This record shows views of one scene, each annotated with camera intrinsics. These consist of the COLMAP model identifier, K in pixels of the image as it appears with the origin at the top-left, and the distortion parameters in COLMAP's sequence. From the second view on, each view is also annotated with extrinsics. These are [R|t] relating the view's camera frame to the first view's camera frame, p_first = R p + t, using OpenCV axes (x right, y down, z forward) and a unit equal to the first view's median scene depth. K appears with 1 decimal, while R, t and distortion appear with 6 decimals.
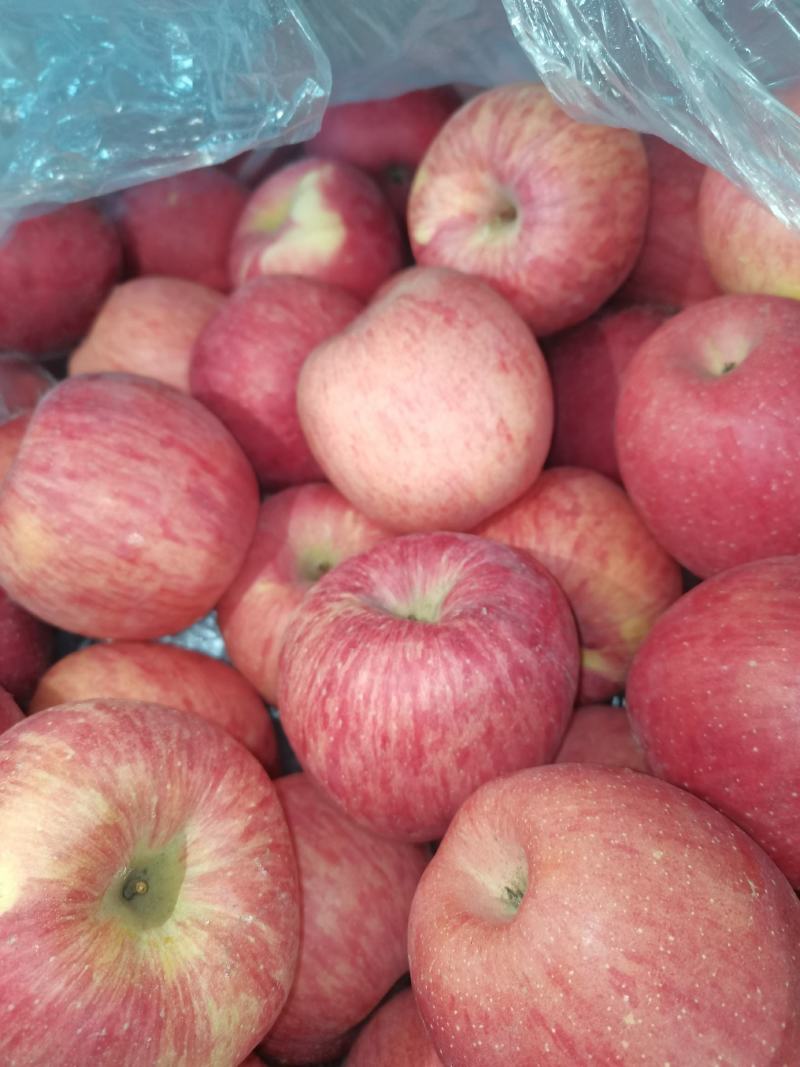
lens RADIAL K [[830.0, 0, 400.0], [0, 830.0, 533.5], [0, 0, 1]] dist [0.030194, -0.077954]
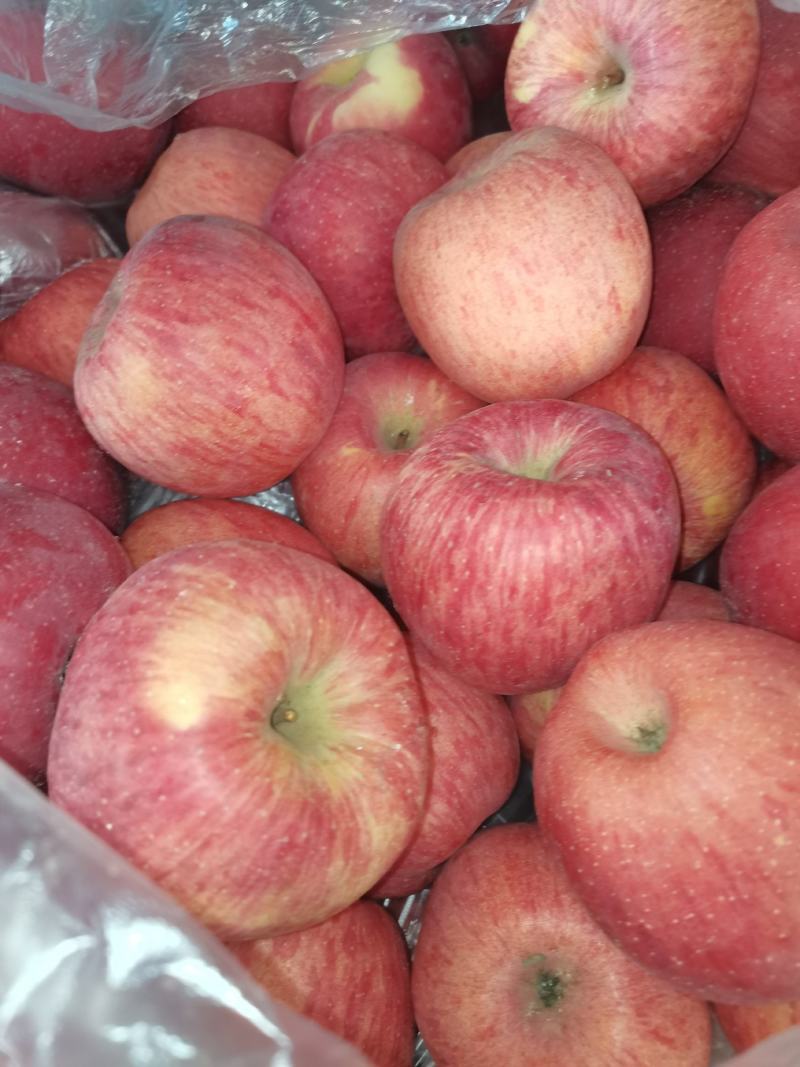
lens RADIAL K [[828.4, 0, 386.3], [0, 828.4, 527.8], [0, 0, 1]] dist [0.031464, -0.053057]
pose [[0.998008, 0.045925, 0.043249, -0.214890], [-0.050398, 0.992791, 0.108751, 0.063181], [-0.037943, -0.110715, 0.993128, -0.010745]]
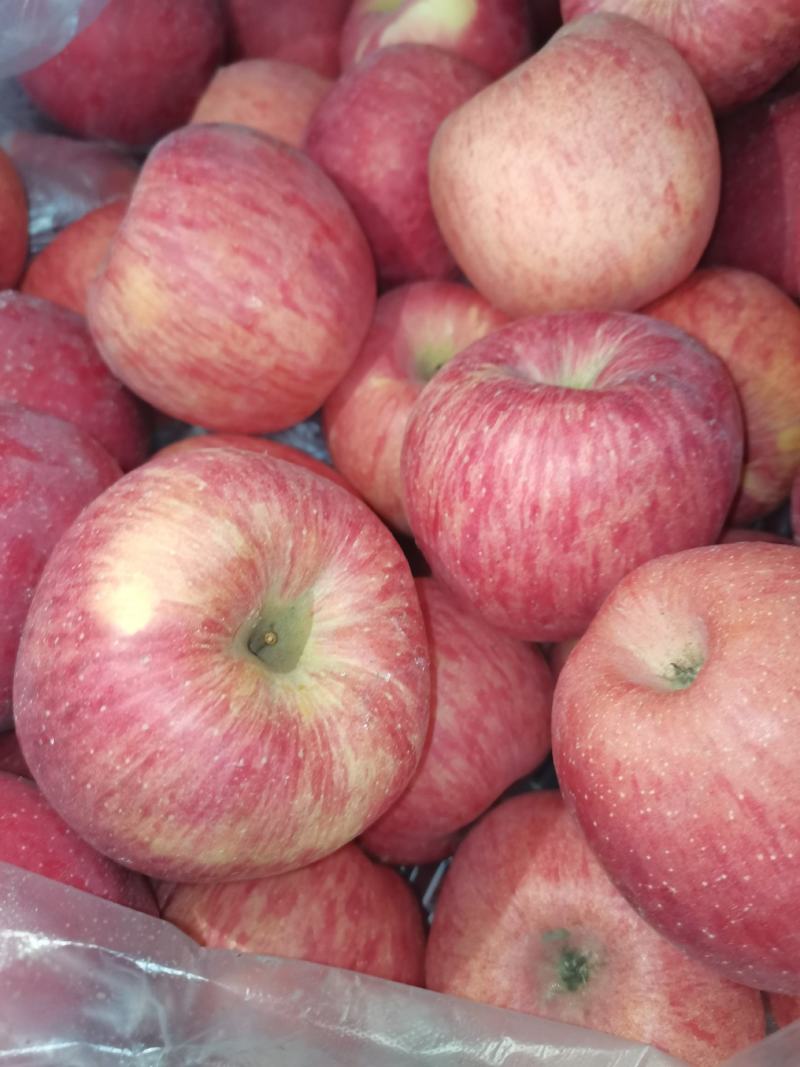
lens RADIAL K [[845.0, 0, 400.0], [0, 845.0, 533.5], [0, 0, 1]] dist [-0.026959, 0.016053]
pose [[0.996362, 0.057955, -0.062489, -0.100694], [-0.050719, 0.992442, 0.111745, 0.171741], [0.068493, -0.108169, 0.991770, 0.078879]]
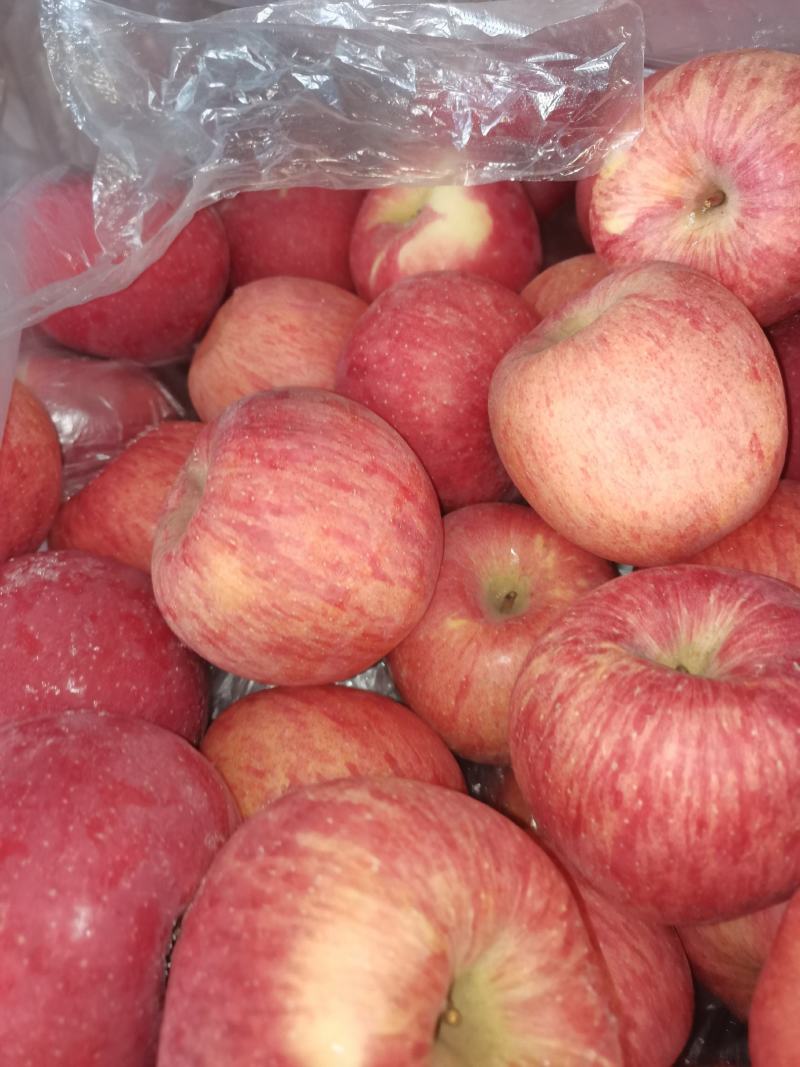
lens RADIAL K [[828.4, 0, 386.3], [0, 828.4, 527.8], [0, 0, 1]] dist [0.031464, -0.053057]
pose [[0.999785, -0.020627, -0.002182, -0.318263], [0.020652, 0.999716, 0.011912, -0.069070], [0.001935, -0.011954, 0.999927, 0.146020]]
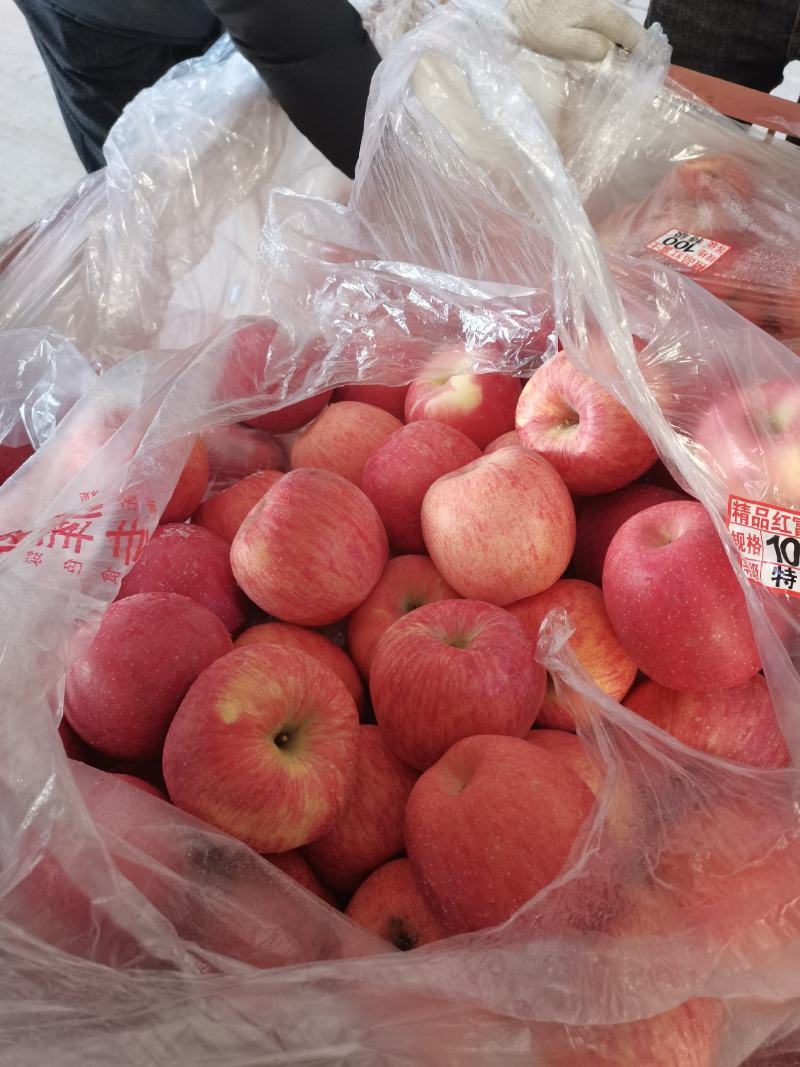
lens RADIAL K [[828.4, 0, 386.3], [0, 828.4, 527.8], [0, 0, 1]] dist [0.031464, -0.053057]
pose [[0.959947, 0.210270, -0.185173, 0.168672], [-0.222496, 0.973766, -0.047692, -0.030195], [0.170287, 0.086982, 0.981548, -0.864400]]
